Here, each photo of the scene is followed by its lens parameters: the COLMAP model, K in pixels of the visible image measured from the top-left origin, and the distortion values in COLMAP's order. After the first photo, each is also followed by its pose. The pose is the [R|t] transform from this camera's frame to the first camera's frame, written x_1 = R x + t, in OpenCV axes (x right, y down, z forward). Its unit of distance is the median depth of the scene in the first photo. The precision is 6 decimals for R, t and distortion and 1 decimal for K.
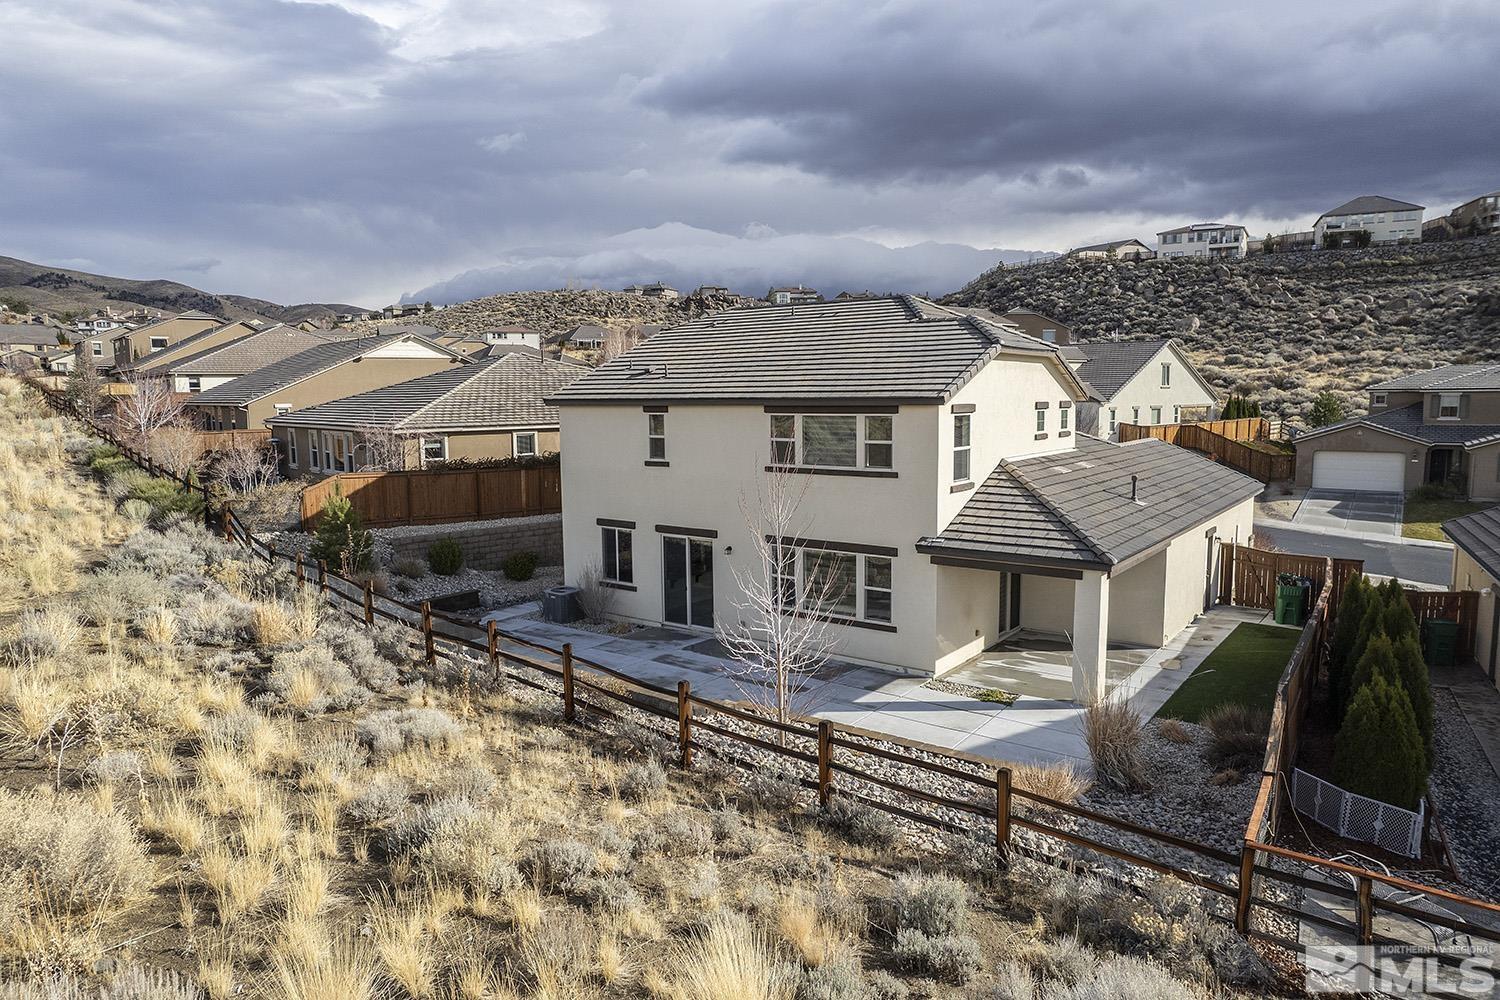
lens RADIAL K [[938.9, 0, 748.9], [0, 938.9, 522.3], [0, 0, 1]] dist [0.000389, 0.000194]
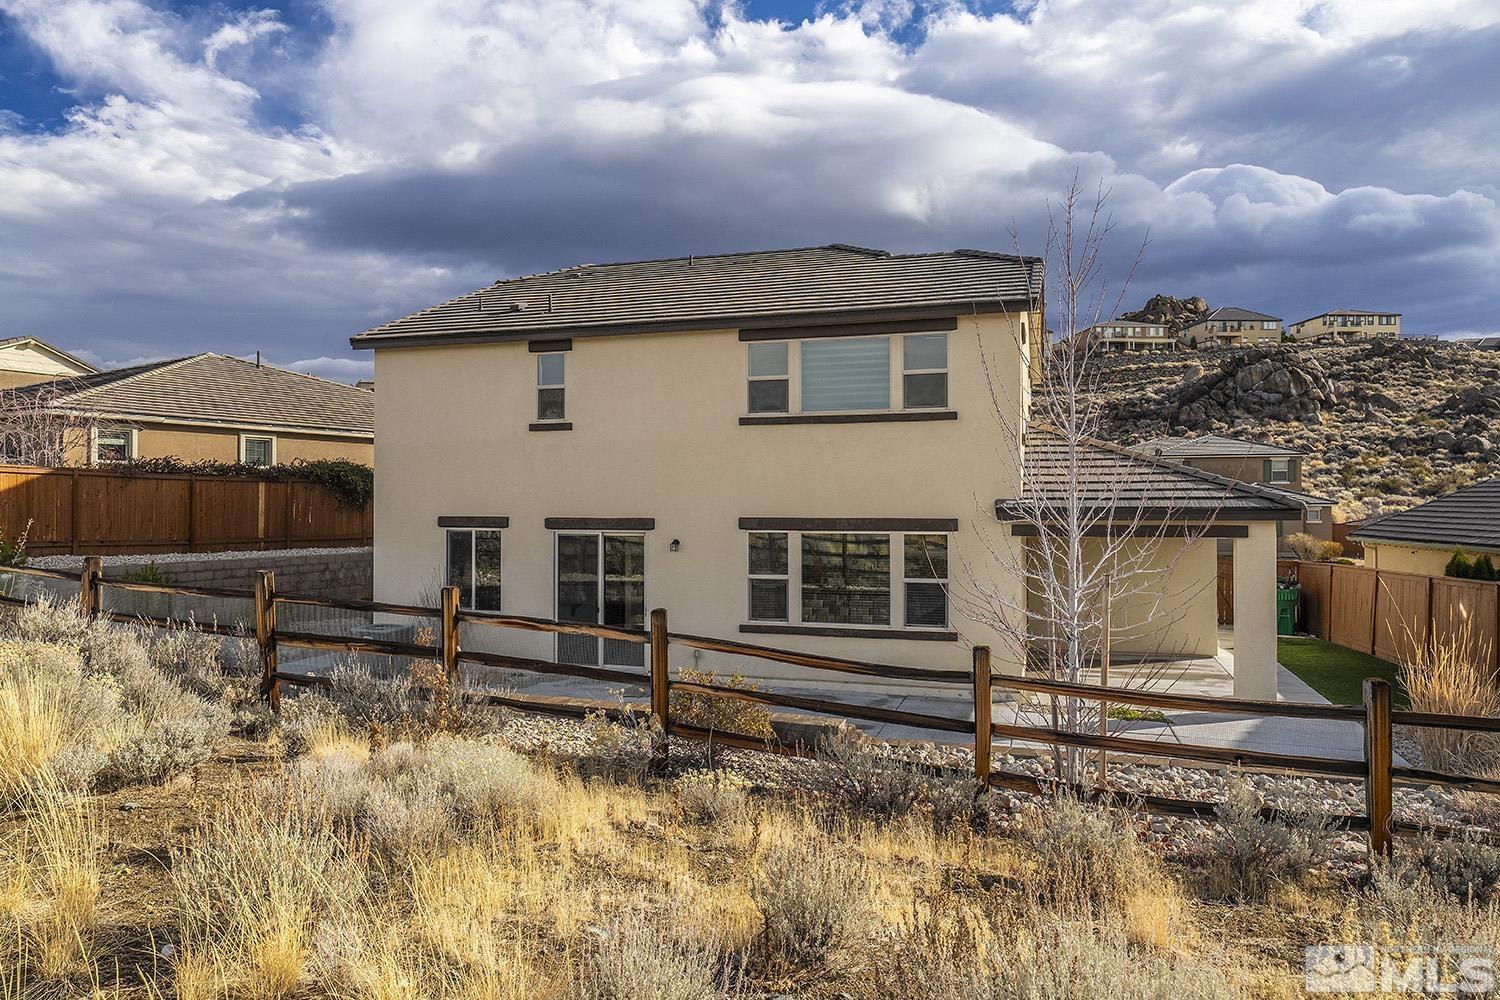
lens RADIAL K [[962.9, 0, 750.0], [0, 962.9, 500.0], [0, 0, 1]] dist [0.003628, 0.001726]
pose [[0.941389, 0.010678, 0.337155, -0.194421], [0.036067, 0.990583, -0.132079, 0.086297], [-0.335390, 0.136498, 0.932138, 0.308583]]
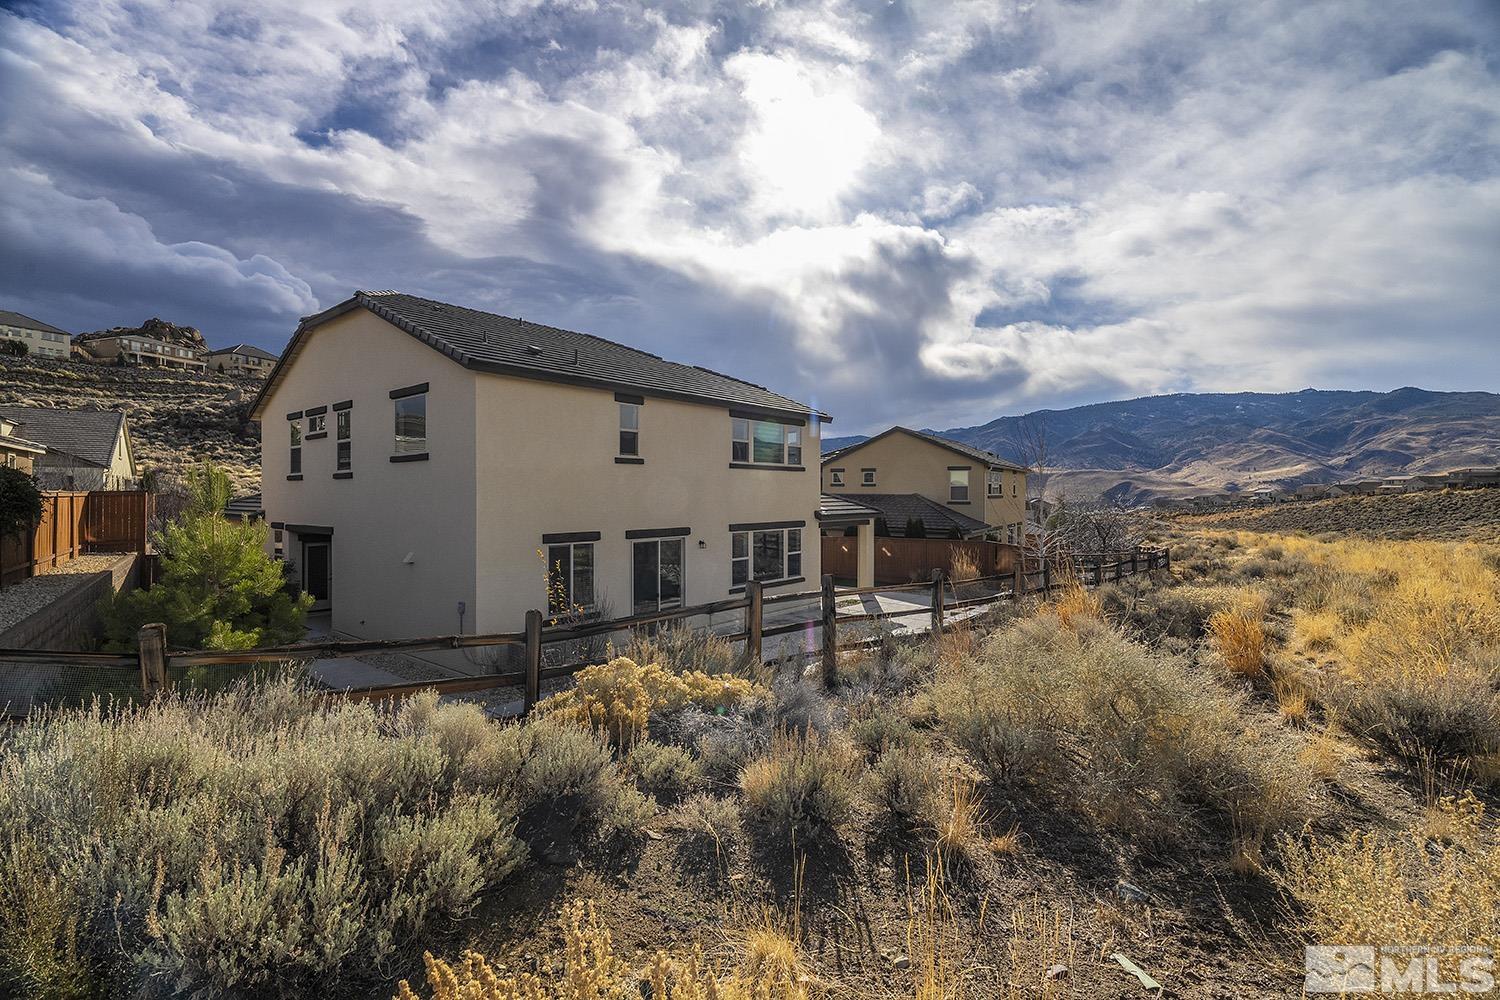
lens RADIAL K [[673.6, 0, 750.0], [0, 673.6, 500.0], [0, 0, 1]] dist [0.000530, 0.000110]
pose [[0.037294, 0.003136, 0.999299, -0.722564], [0.133640, 0.990997, -0.008097, -0.005285], [-0.990328, 0.133849, 0.036540, 0.861715]]
